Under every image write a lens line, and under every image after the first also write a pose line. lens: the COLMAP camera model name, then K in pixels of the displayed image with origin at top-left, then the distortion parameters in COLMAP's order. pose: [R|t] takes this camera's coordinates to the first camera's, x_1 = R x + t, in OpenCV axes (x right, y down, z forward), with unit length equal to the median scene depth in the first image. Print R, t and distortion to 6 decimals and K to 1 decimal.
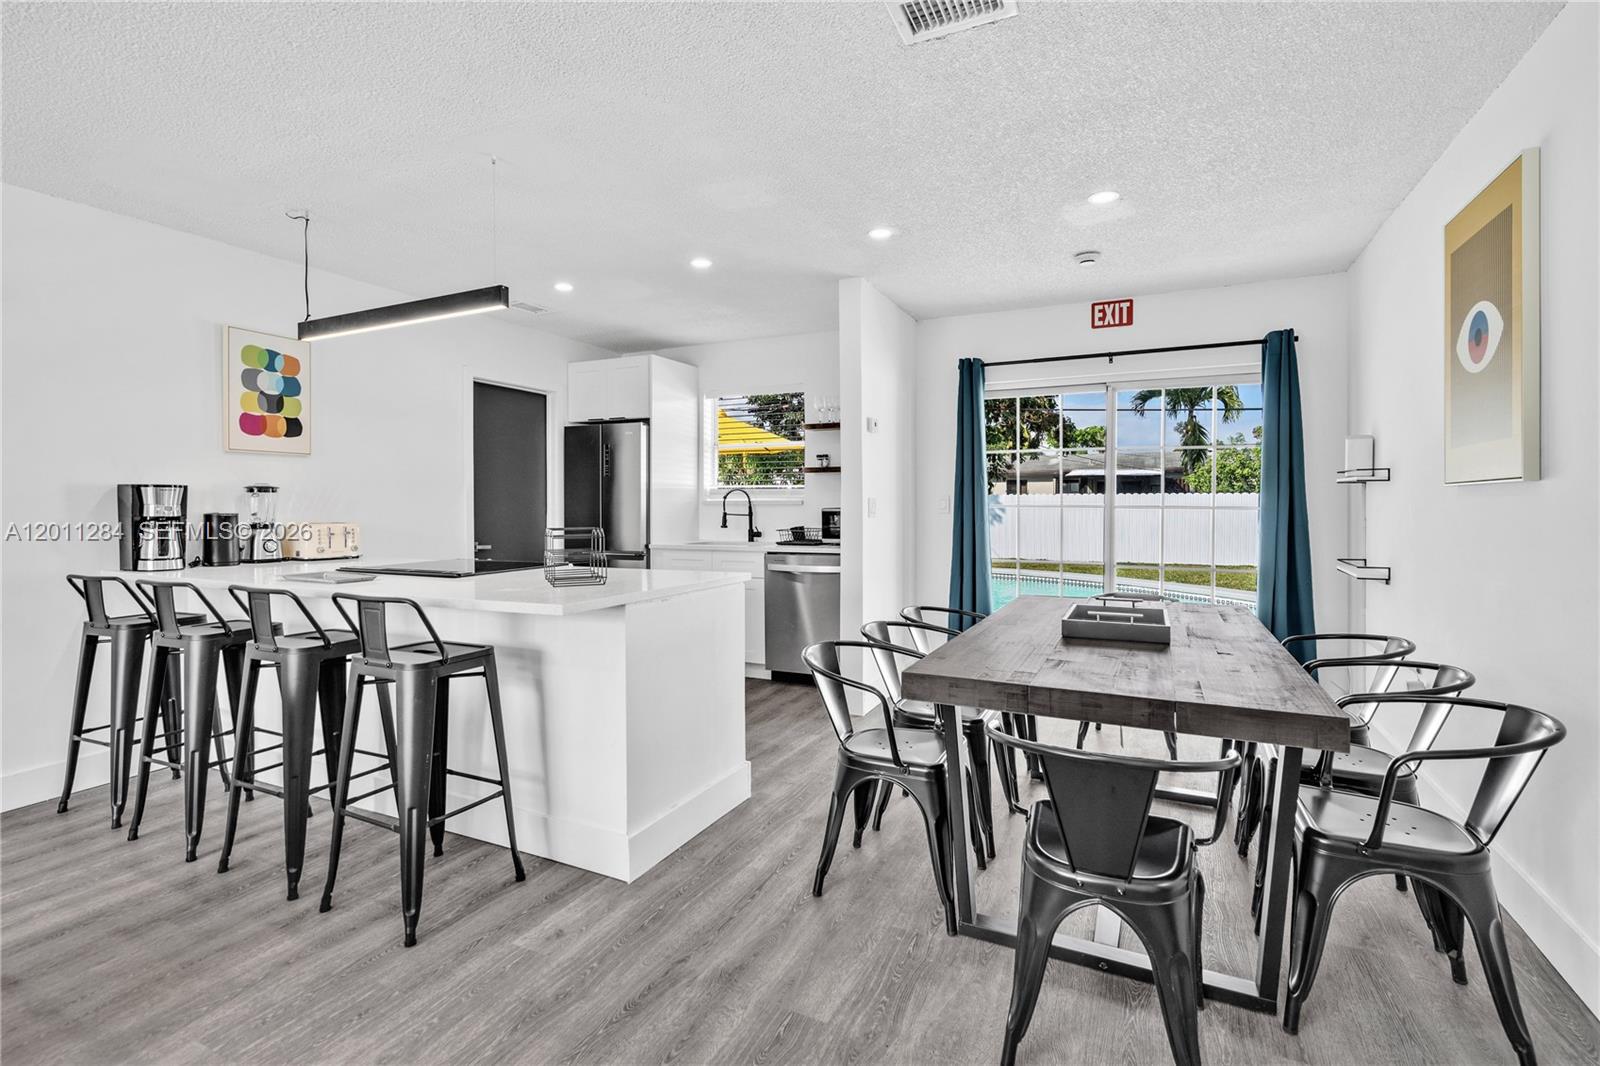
lens RADIAL K [[743.2, 0, 805.7], [0, 743.2, 513.4], [0, 0, 1]] dist [-0.001887, -0.000311]
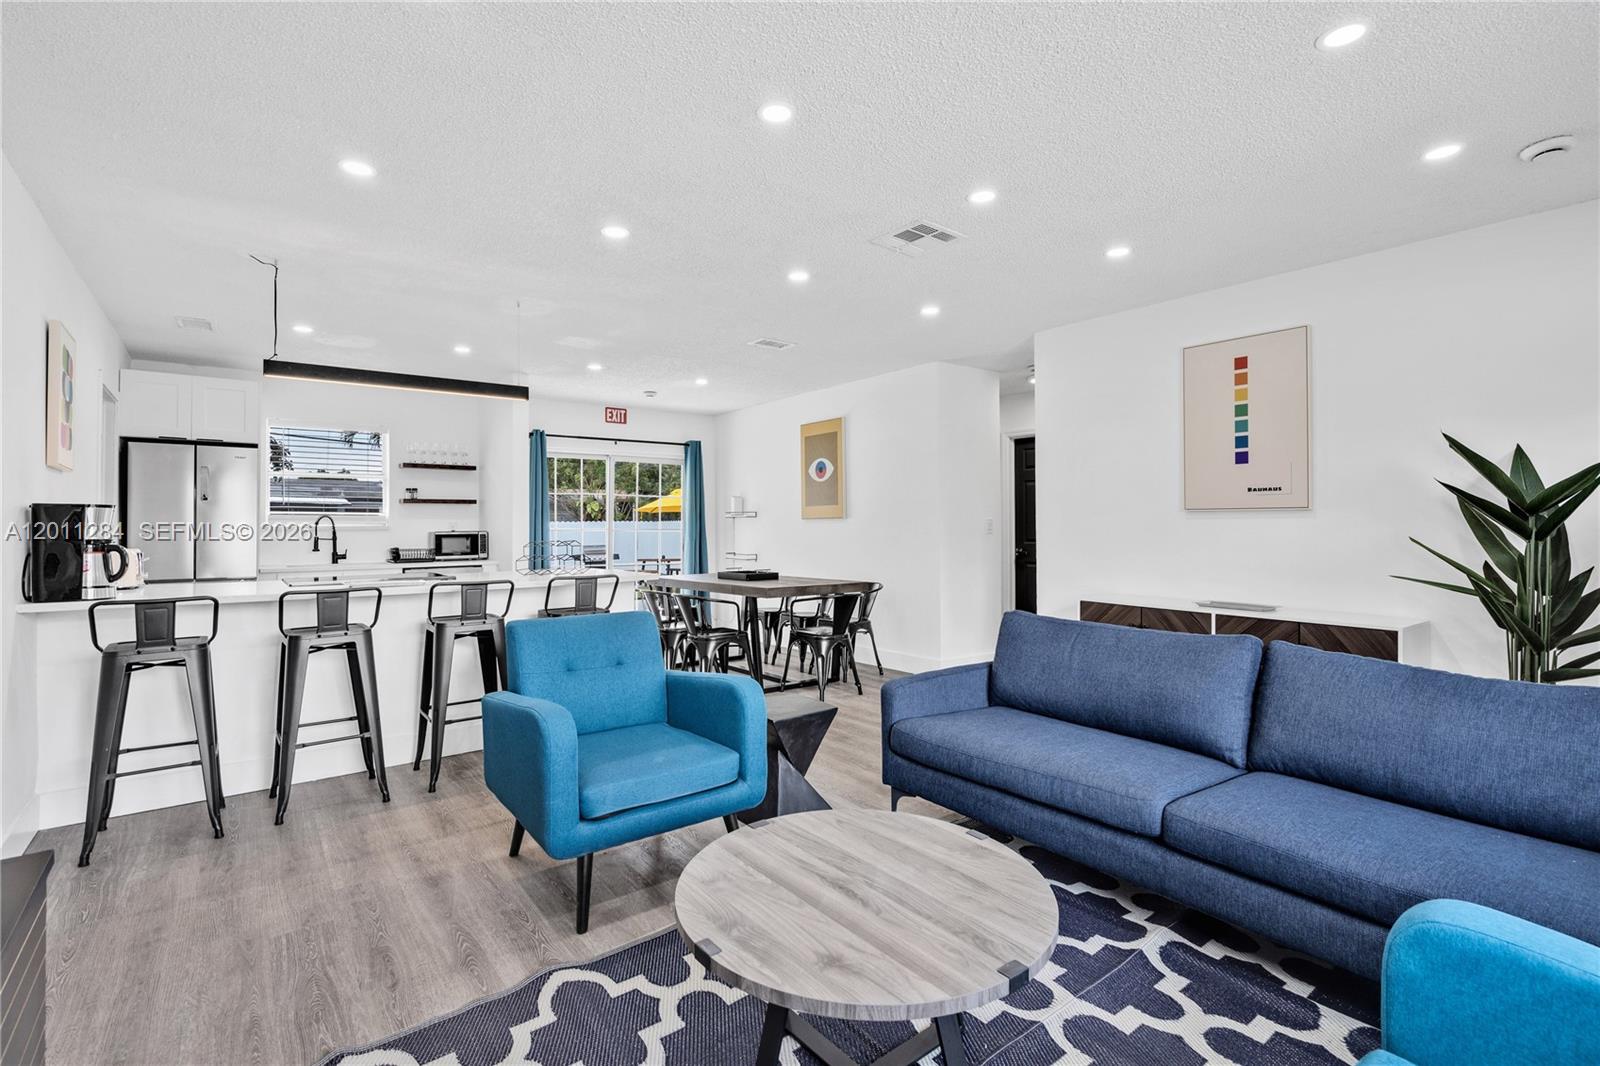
lens RADIAL K [[743.2, 0, 788.6], [0, 743.2, 524.8], [0, 0, 1]] dist [-0.001887, -0.000311]
pose [[0.461580, 0.003334, 0.887092, -0.938743], [0.018743, 0.999733, -0.013509, 0.010217], [-0.886901, 0.022862, 0.461394, -0.128058]]
